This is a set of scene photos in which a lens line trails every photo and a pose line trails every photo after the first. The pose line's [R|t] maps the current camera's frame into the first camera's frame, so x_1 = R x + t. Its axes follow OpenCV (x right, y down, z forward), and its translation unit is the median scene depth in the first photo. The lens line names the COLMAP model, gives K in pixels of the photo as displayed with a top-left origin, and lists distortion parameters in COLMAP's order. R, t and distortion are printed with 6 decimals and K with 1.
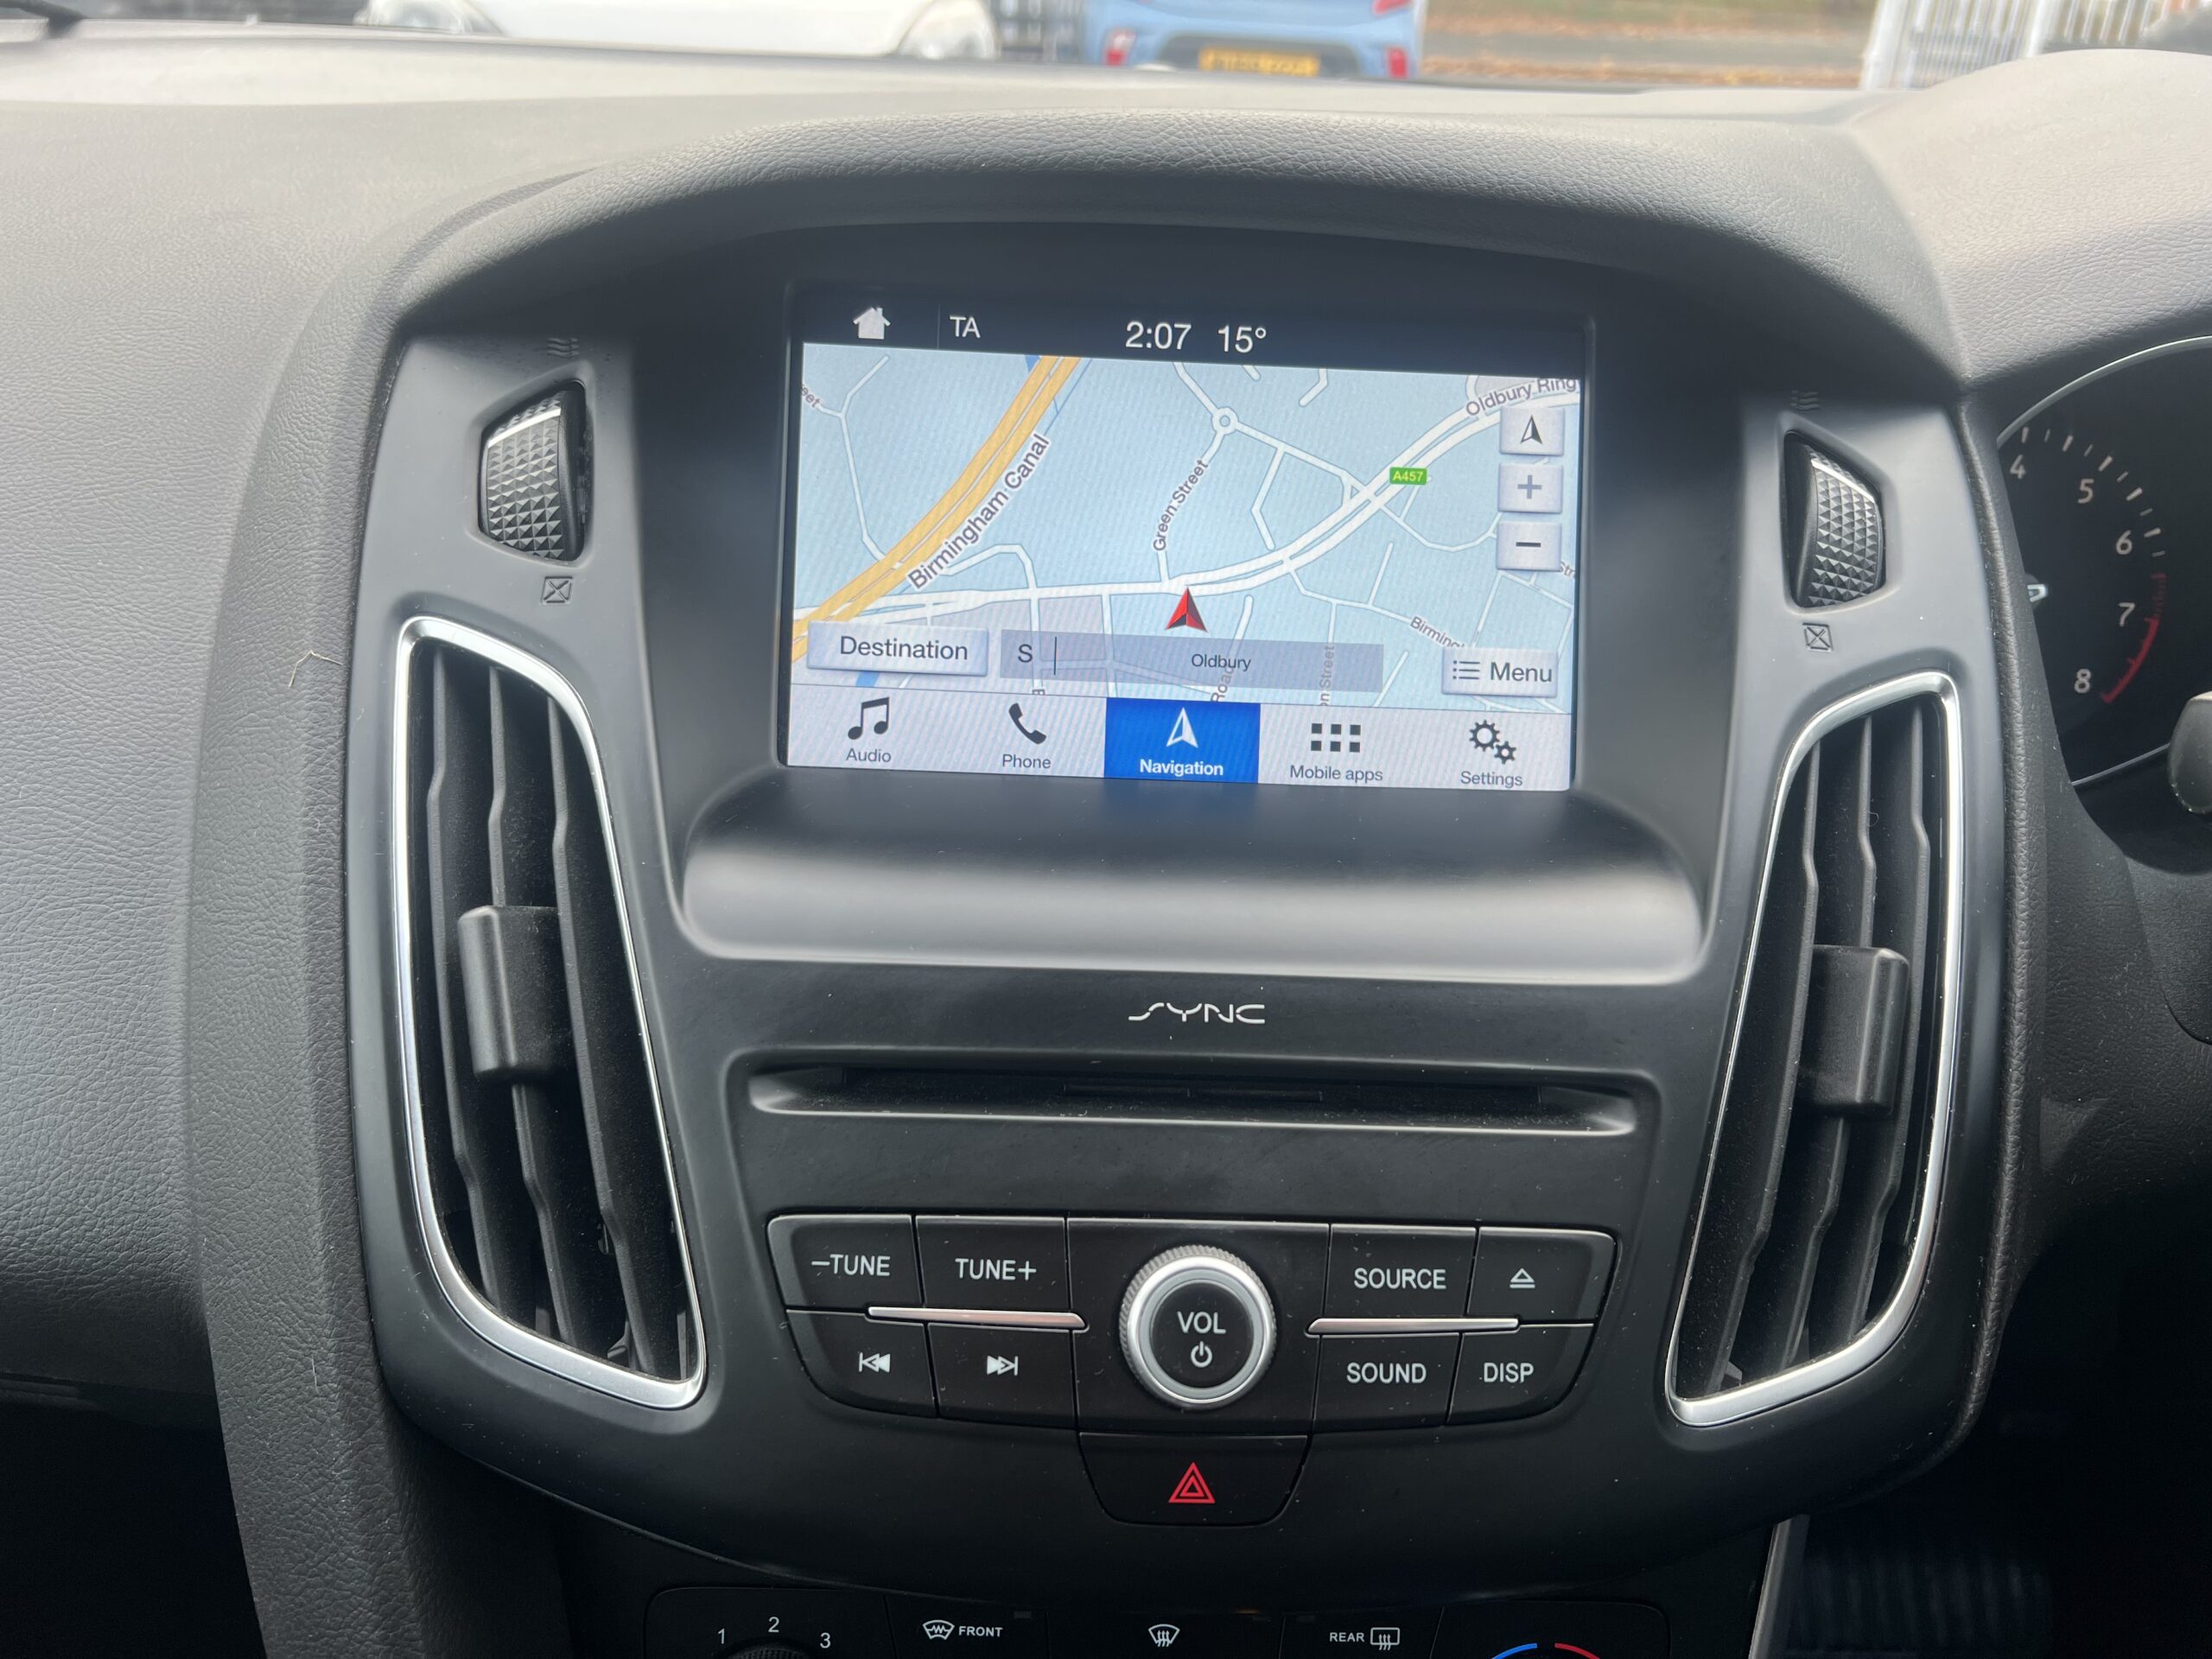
lens RADIAL K [[1667.7, 0, 1095.4], [0, 1667.7, 808.7], [0, 0, 1]] dist [0.027368, -0.035650]
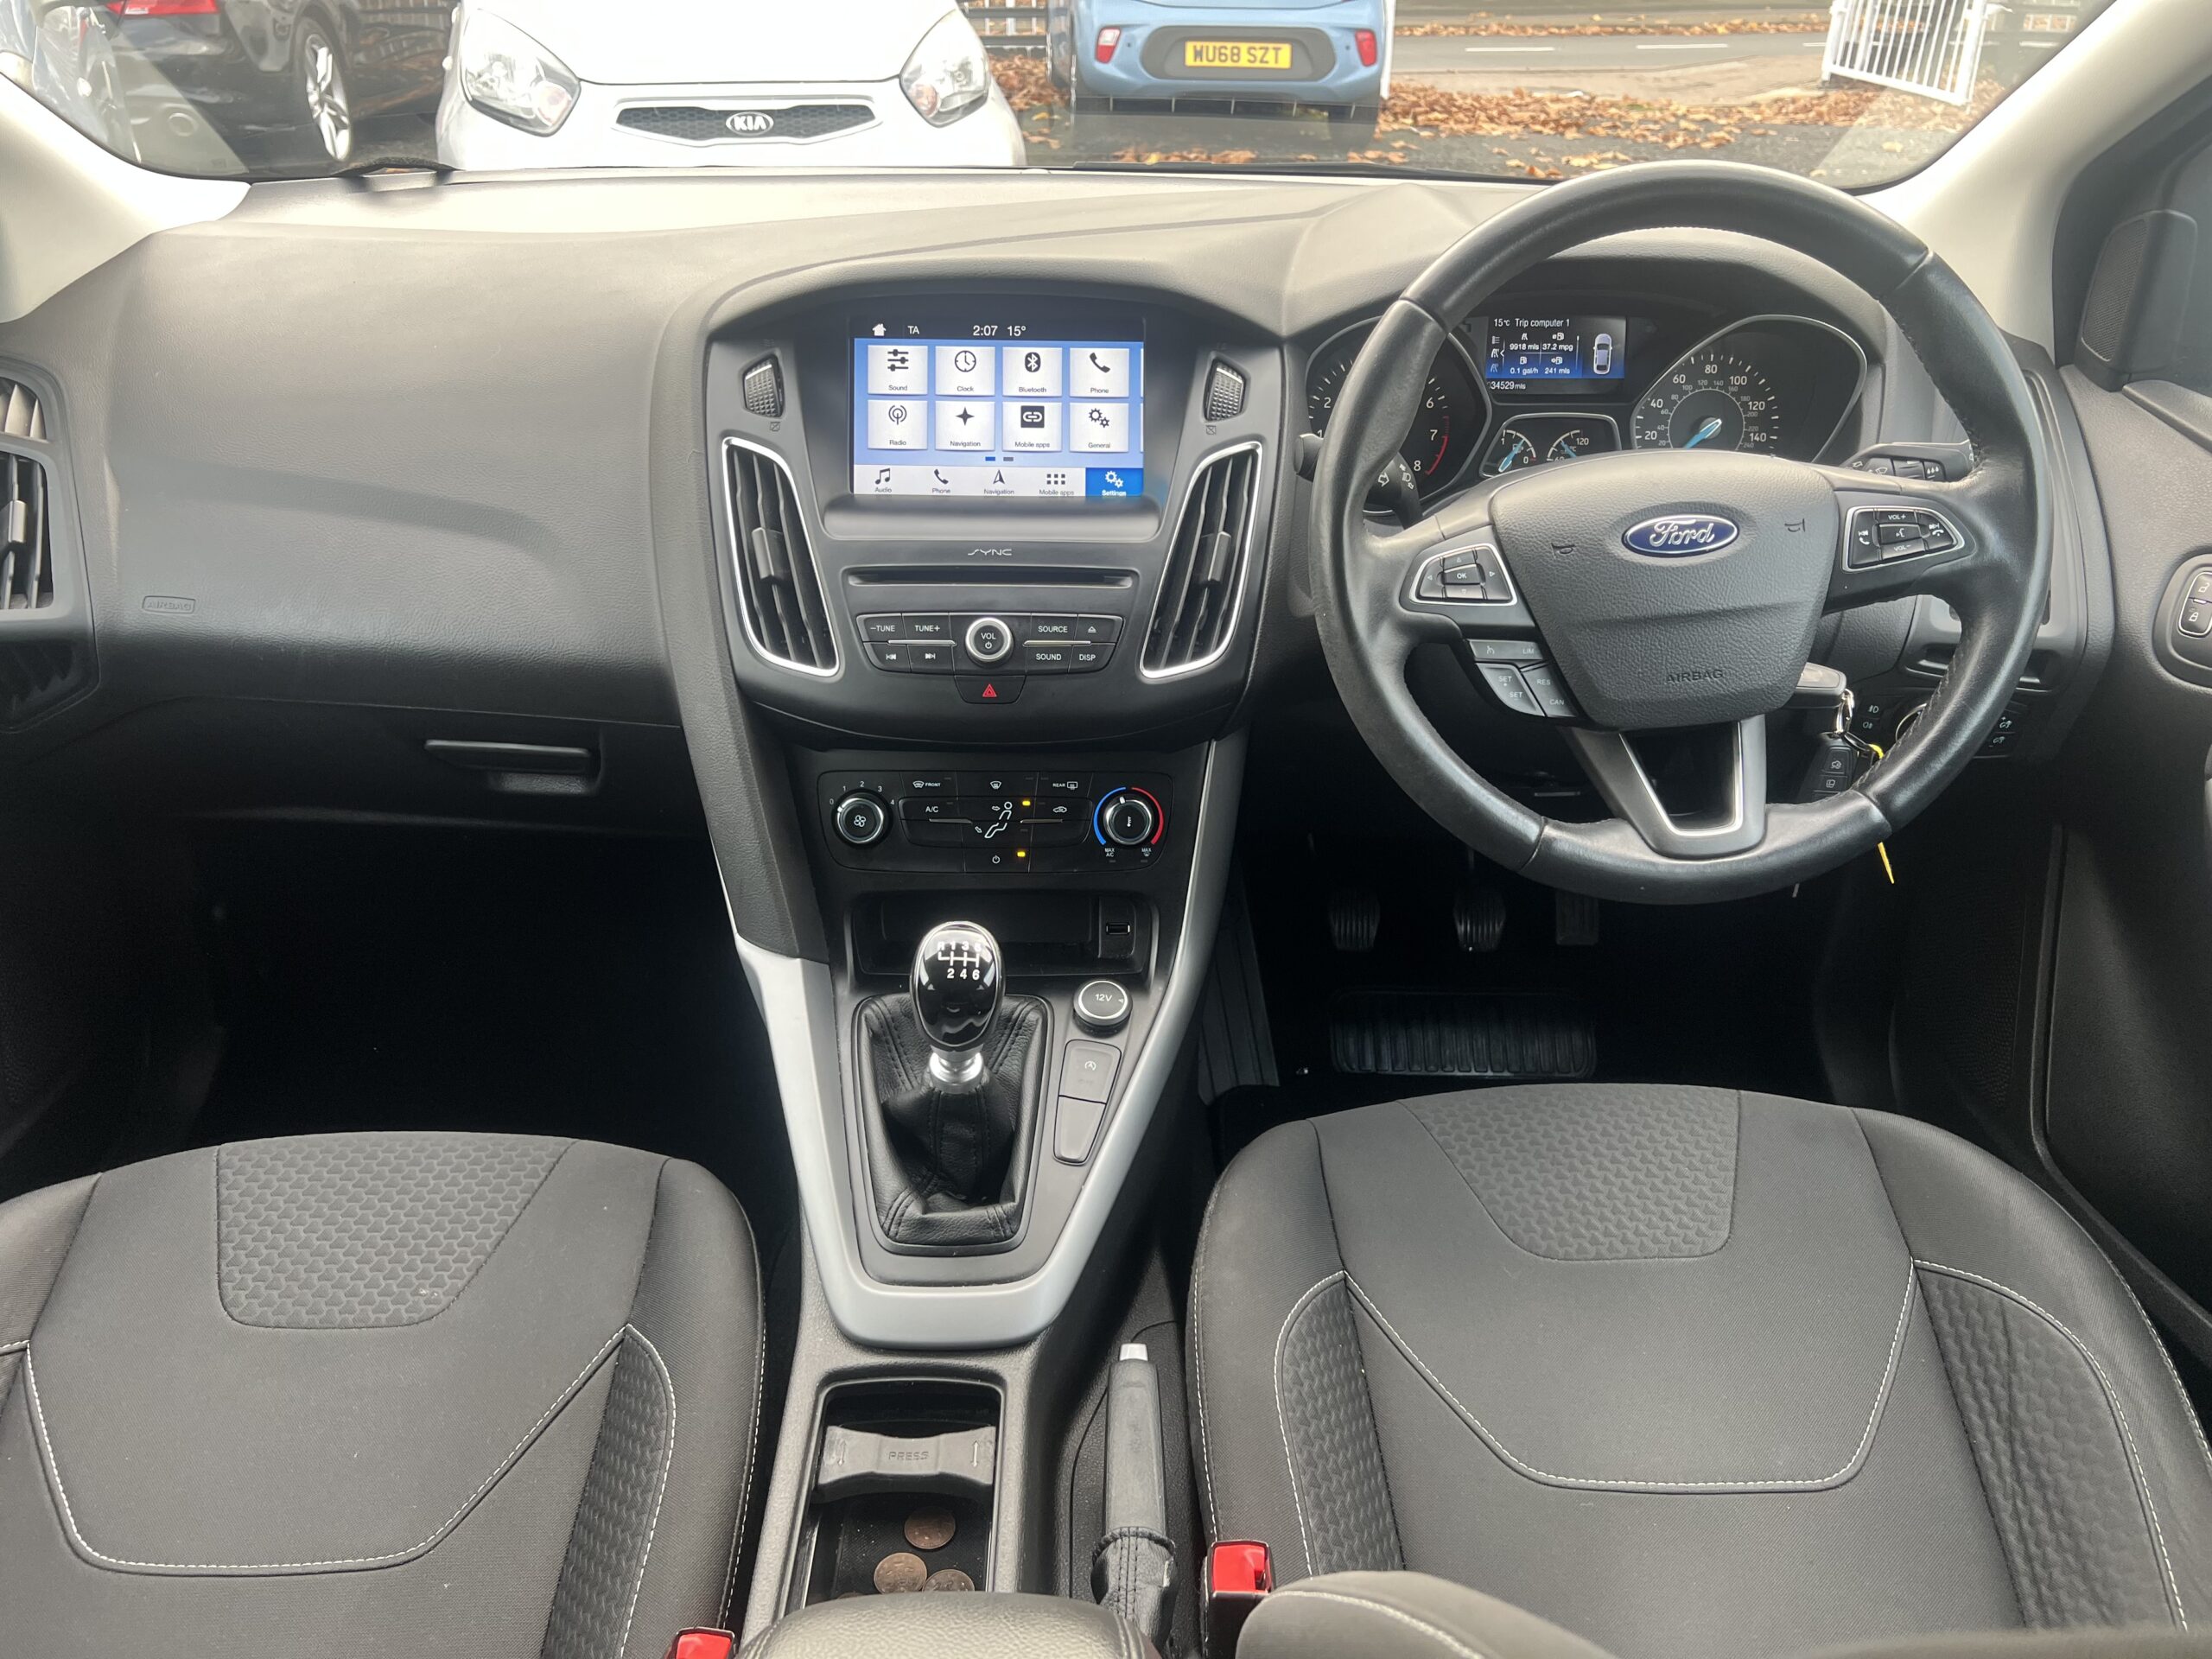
lens RADIAL K [[1667.7, 0, 1114.4], [0, 1667.7, 847.8], [0, 0, 1]] dist [0.027368, -0.035650]
pose [[0.999455, -0.030414, -0.012830, 0.290905], [0.030866, 0.998852, 0.036622, 0.520935], [0.011702, -0.036998, 0.999247, -1.964291]]
